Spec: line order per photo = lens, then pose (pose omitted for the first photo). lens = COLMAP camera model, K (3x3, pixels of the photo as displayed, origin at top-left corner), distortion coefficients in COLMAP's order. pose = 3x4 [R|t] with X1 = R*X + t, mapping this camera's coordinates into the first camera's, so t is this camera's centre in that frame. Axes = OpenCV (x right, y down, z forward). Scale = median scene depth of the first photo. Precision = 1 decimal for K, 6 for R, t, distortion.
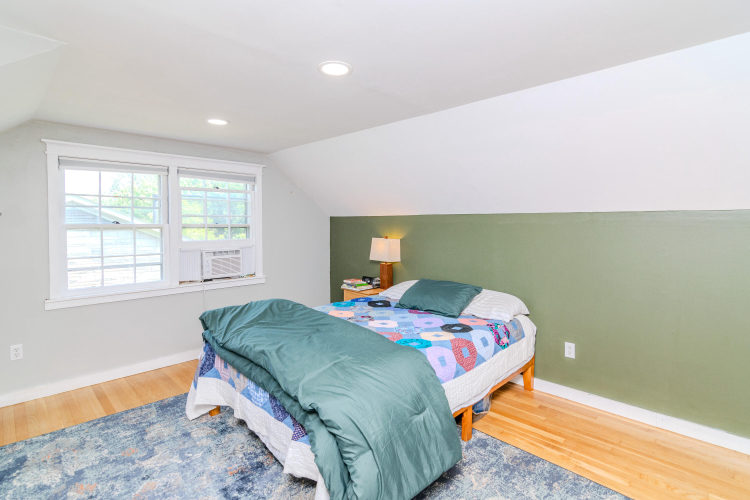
lens RADIAL K [[372.9, 0, 370.9], [0, 372.9, 215.7], [0, 0, 1]] dist [-0.004373, -0.000530]
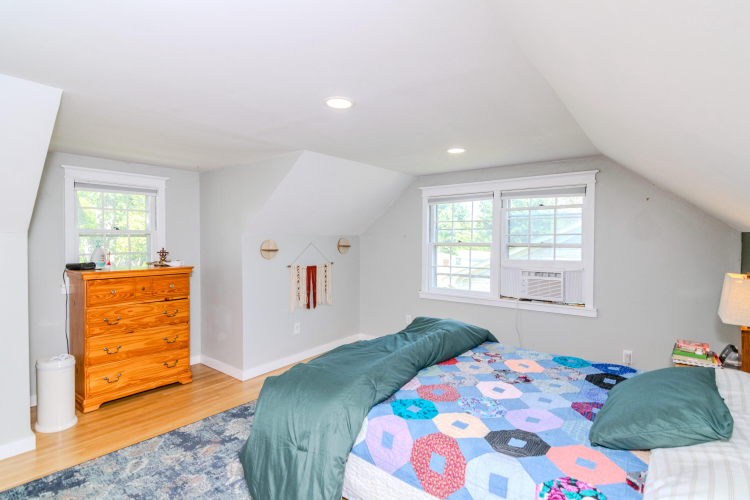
lens RADIAL K [[375.9, 0, 379.4], [0, 375.9, 239.2], [0, 0, 1]] dist [-0.000867, 0.000215]
pose [[0.085288, 0.008734, -0.996318, 0.540927], [0.020745, 0.999729, 0.010540, -0.007063], [0.996140, -0.021568, 0.085084, 0.543835]]
